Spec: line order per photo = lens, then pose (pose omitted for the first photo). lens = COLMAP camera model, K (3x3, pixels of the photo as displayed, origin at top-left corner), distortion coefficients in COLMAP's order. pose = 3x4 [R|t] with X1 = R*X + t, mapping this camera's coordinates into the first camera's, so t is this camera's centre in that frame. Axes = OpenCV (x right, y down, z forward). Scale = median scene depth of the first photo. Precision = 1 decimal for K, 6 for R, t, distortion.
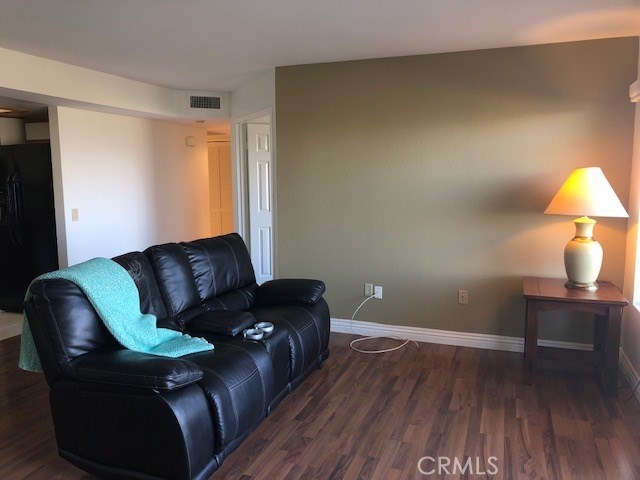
lens RADIAL K [[530.9, 0, 320.0], [0, 530.9, 240.0], [0, 0, 1]] dist [0.002544, 0.005634]
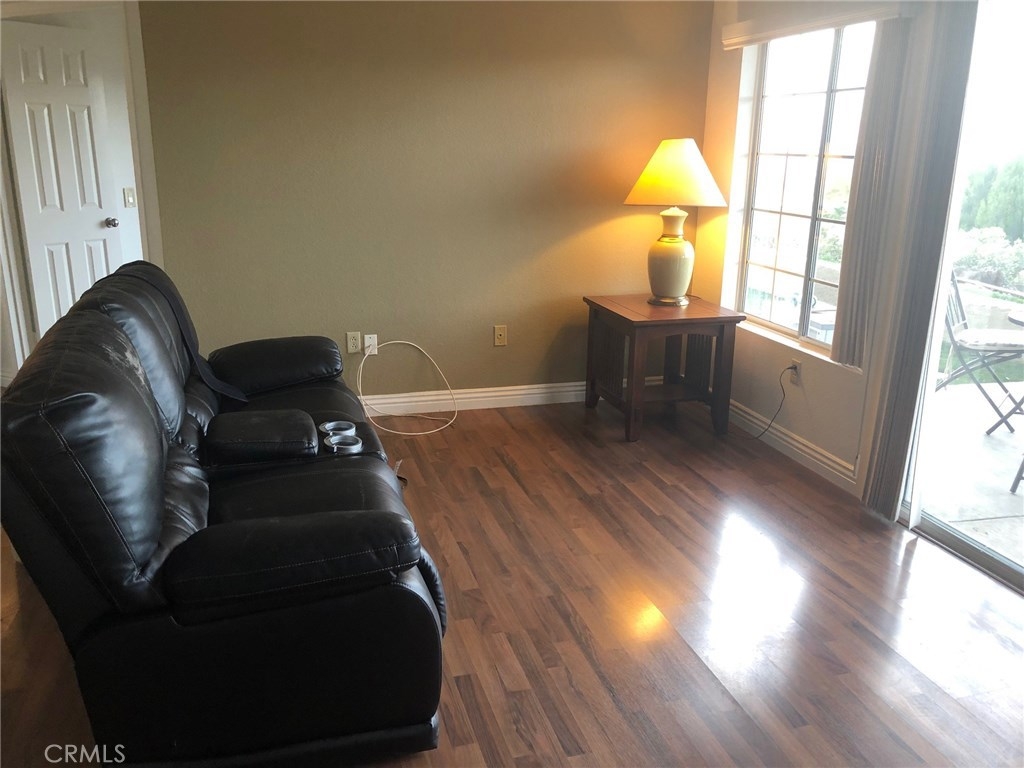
lens RADIAL K [[819.4, 0, 512.0], [0, 819.4, 384.0], [0, 0, 1]] dist [0.002433, 0.000980]
pose [[0.797955, -0.152506, 0.583104, -0.383264], [0.055818, 0.981999, 0.180449, -0.020434], [-0.600127, -0.111443, 0.792103, 0.195819]]
